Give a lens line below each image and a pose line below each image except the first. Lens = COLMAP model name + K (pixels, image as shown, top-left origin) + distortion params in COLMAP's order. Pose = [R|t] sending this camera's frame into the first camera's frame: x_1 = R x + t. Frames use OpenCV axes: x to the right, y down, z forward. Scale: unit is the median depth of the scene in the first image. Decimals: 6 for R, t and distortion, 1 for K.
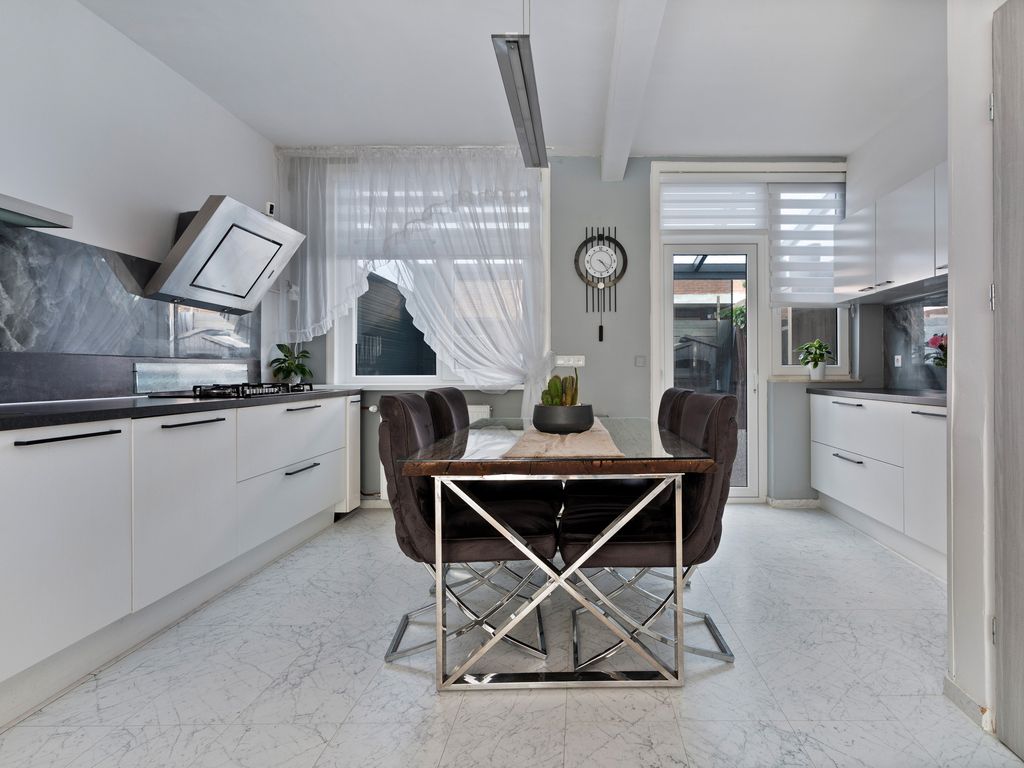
lens RADIAL K [[534.1, 0, 585.0], [0, 534.1, 355.7], [0, 0, 1]] dist [-0.001661, -0.000724]
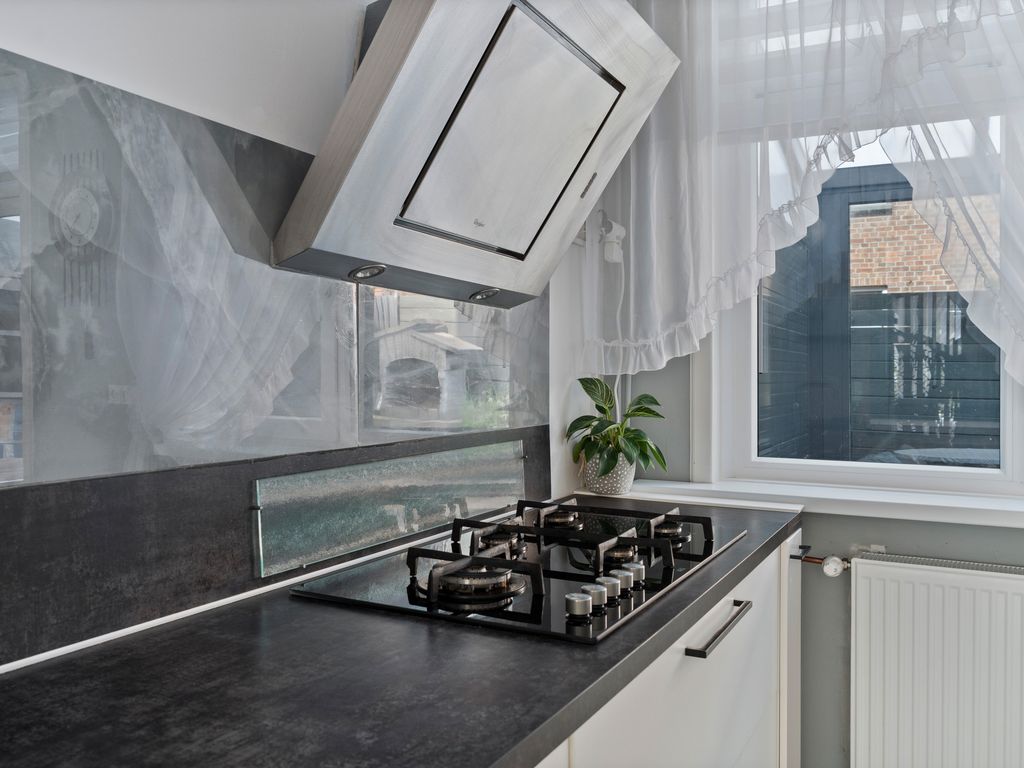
lens RADIAL K [[802.4, 0, 508.9], [0, 802.4, 388.9], [0, 0, 1]] dist [-0.000427, -0.004733]
pose [[0.879966, 0.023264, -0.474466, -0.354946], [0.002696, 0.998539, 0.053960, -0.046261], [0.475028, -0.048763, 0.878618, 0.476842]]
